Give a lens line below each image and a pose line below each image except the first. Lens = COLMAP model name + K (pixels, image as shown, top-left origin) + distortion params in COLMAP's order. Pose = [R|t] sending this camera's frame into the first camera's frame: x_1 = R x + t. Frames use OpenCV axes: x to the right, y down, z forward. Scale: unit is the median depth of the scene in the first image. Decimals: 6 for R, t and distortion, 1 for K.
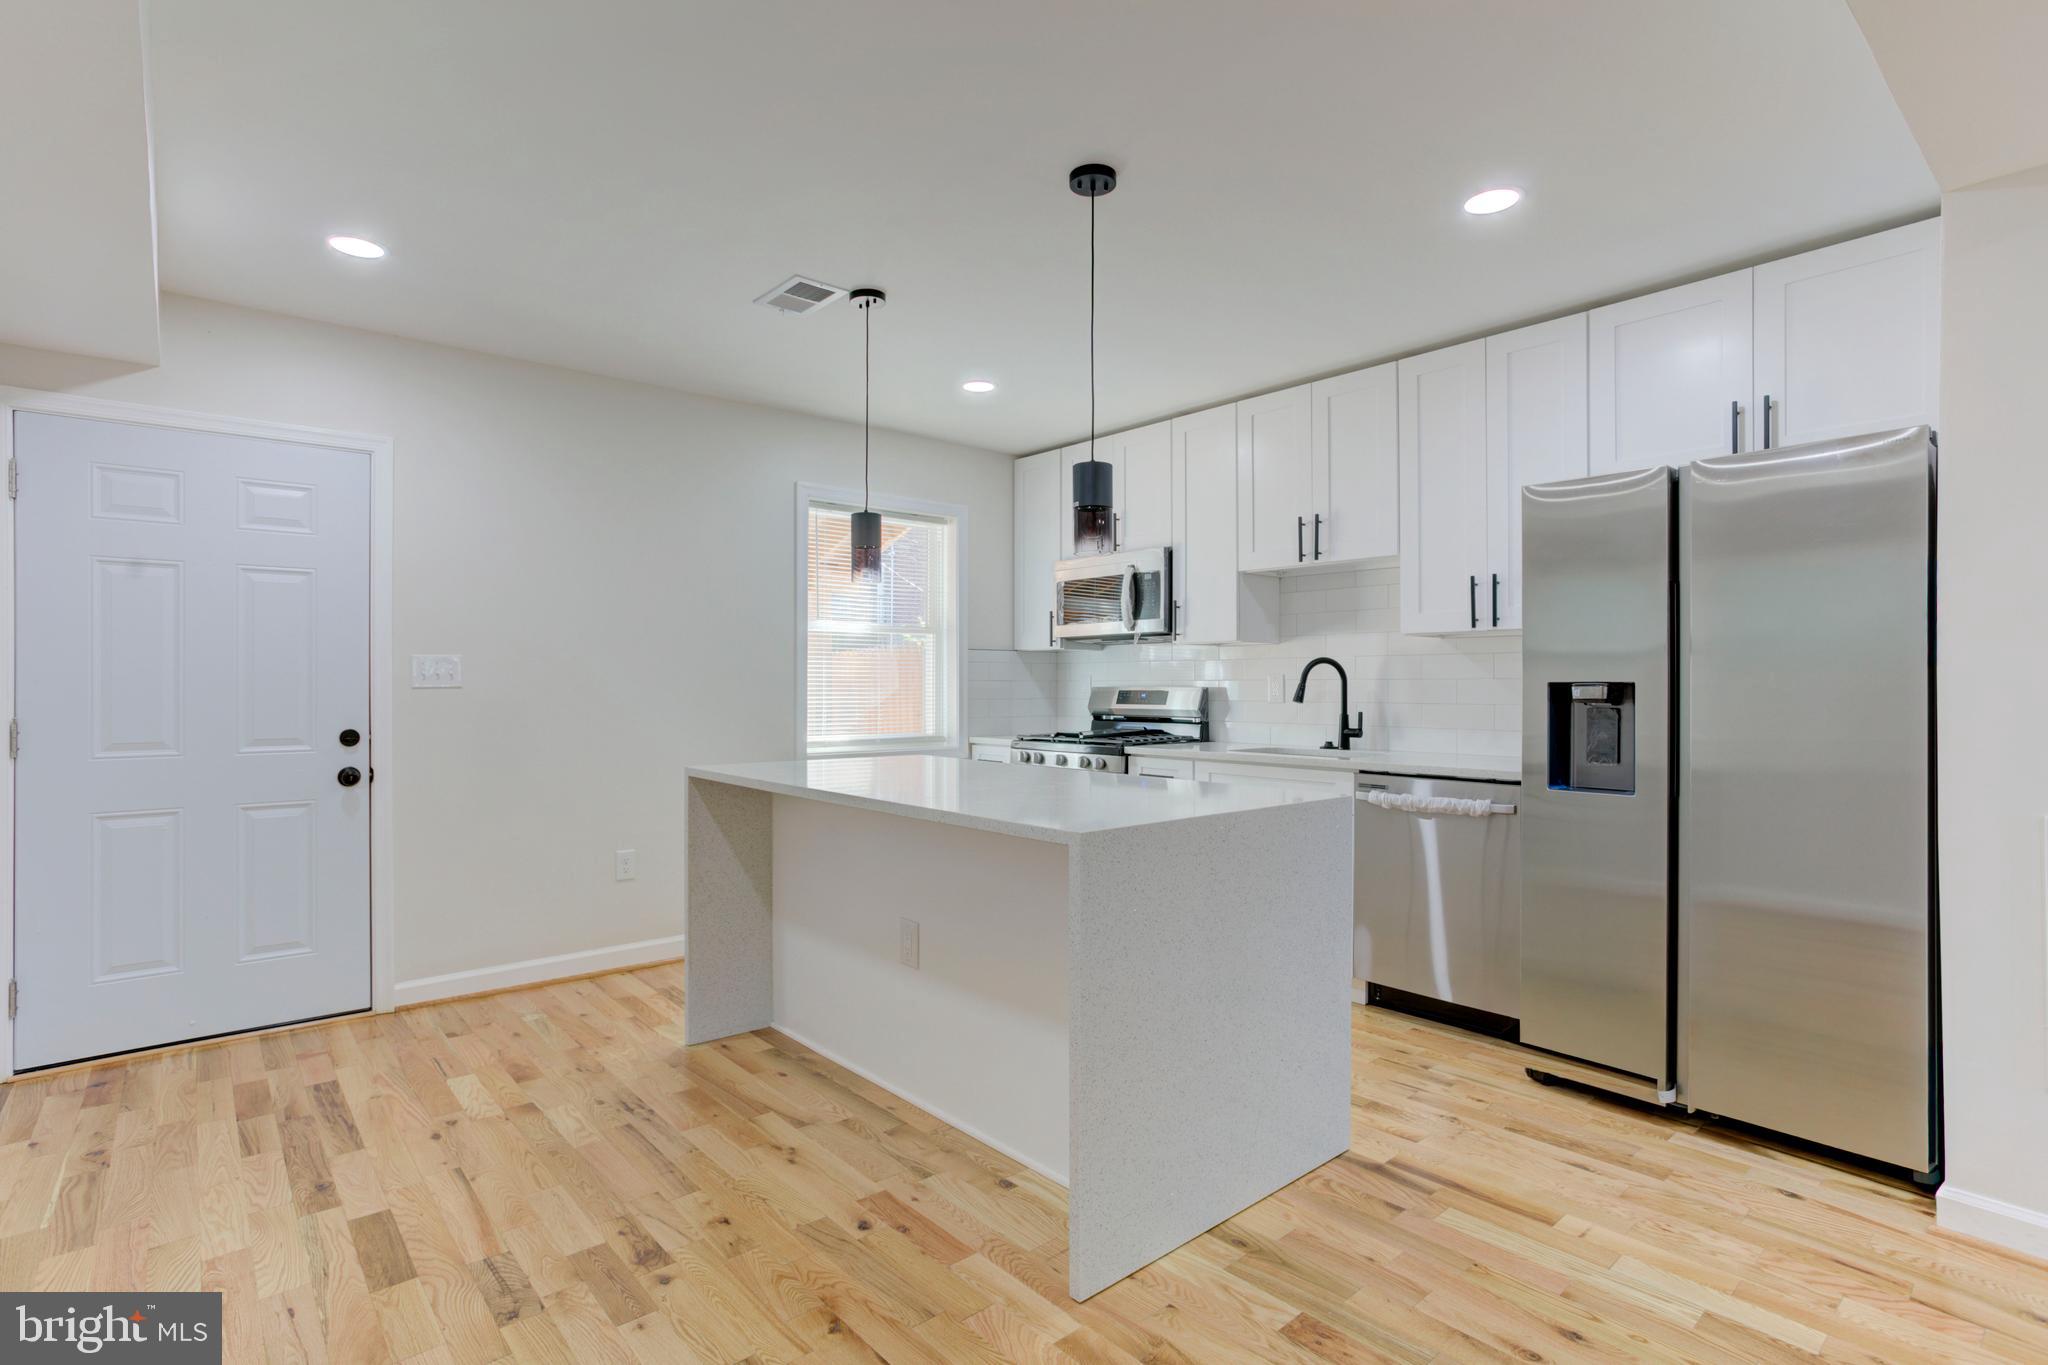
lens RADIAL K [[1013.8, 0, 1025.2], [0, 1013.8, 687.2], [0, 0, 1]] dist [-0.059917, 0.043537]
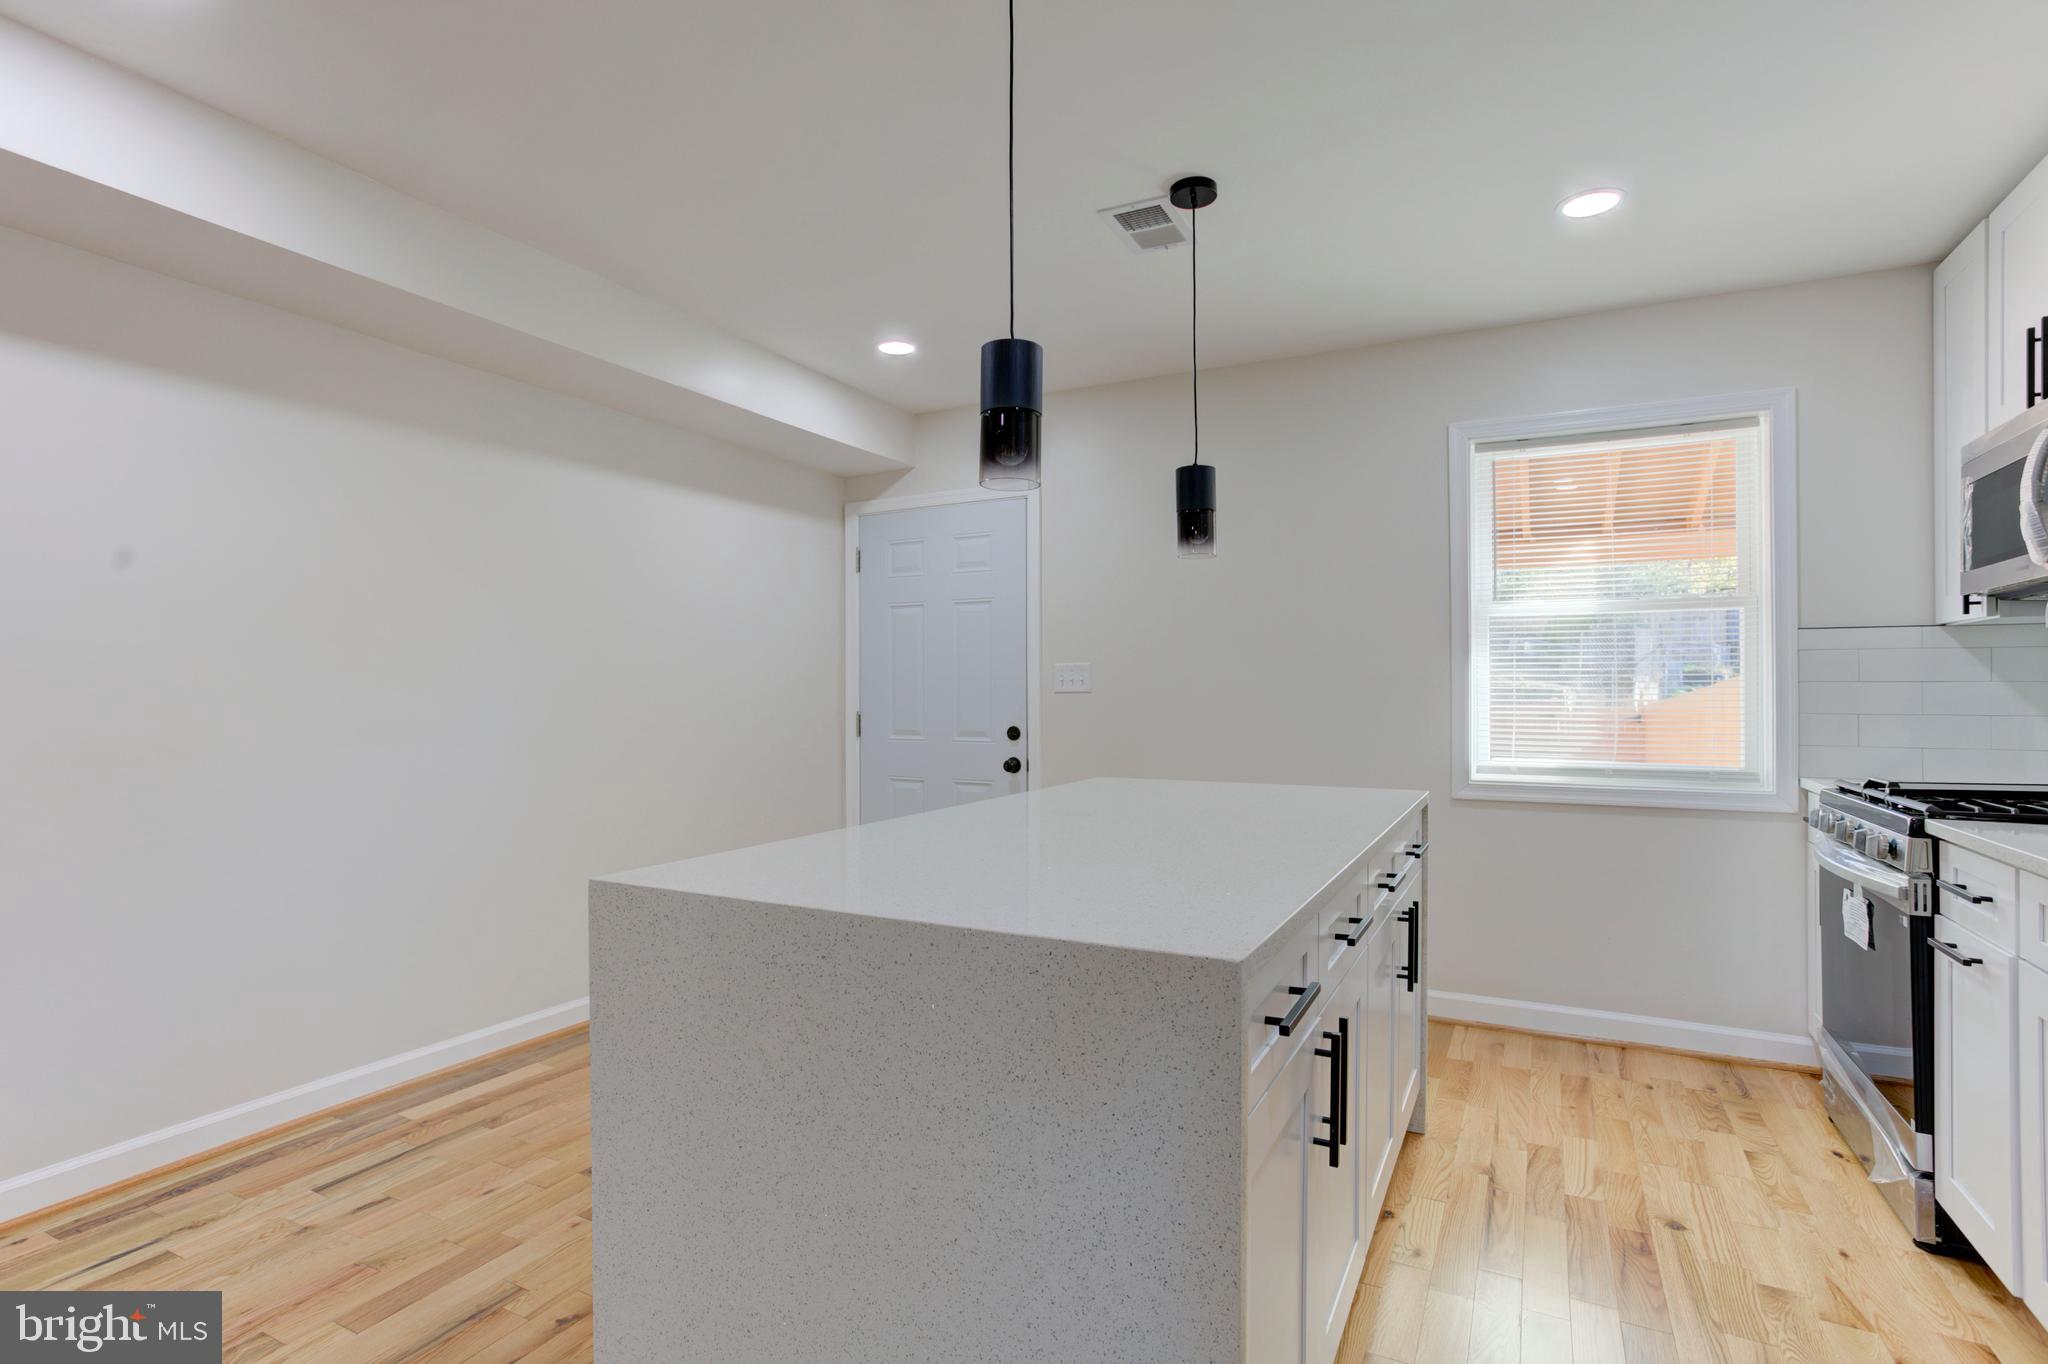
lens RADIAL K [[1009.1, 0, 1026.8], [0, 1009.1, 673.6], [0, 0, 1]] dist [0.002116, 0.000401]
pose [[0.376575, -0.018480, -0.926202, 0.399372], [-0.002541, 0.999777, -0.020981, 0.003037], [0.926382, 0.010255, 0.376444, 0.459853]]
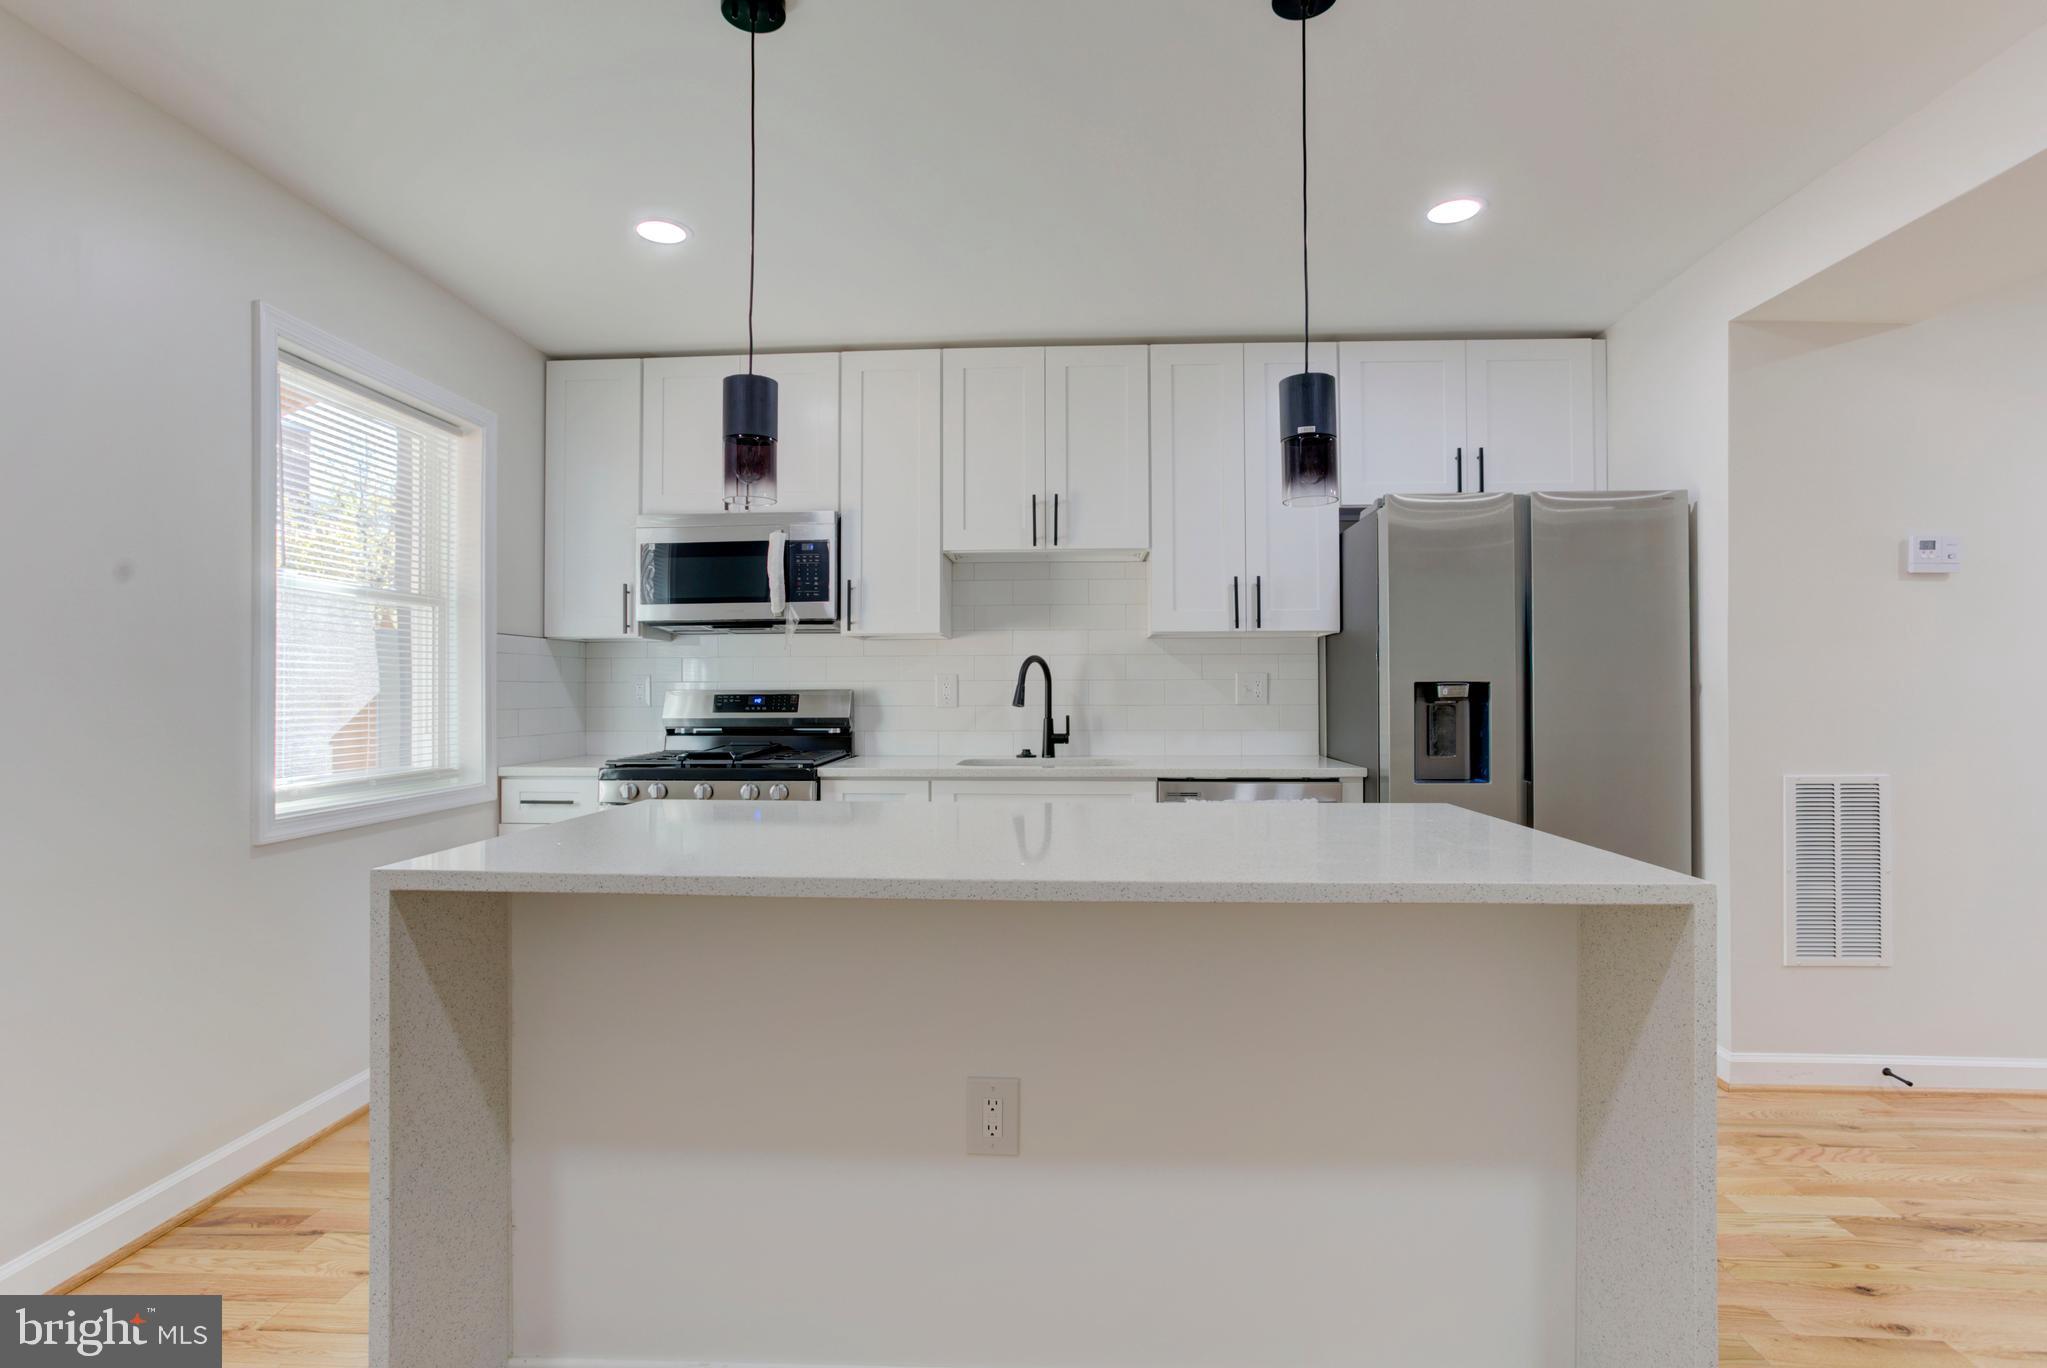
lens RADIAL K [[1000.1, 0, 1026.3], [0, 1000.1, 683.8], [0, 0, 1]] dist [-0.057657, 0.041485]
pose [[0.683951, 0.003344, 0.729520, -0.359453], [0.004543, 0.999951, -0.008843, 0.003543], [-0.729513, 0.009362, 0.683902, 0.401136]]
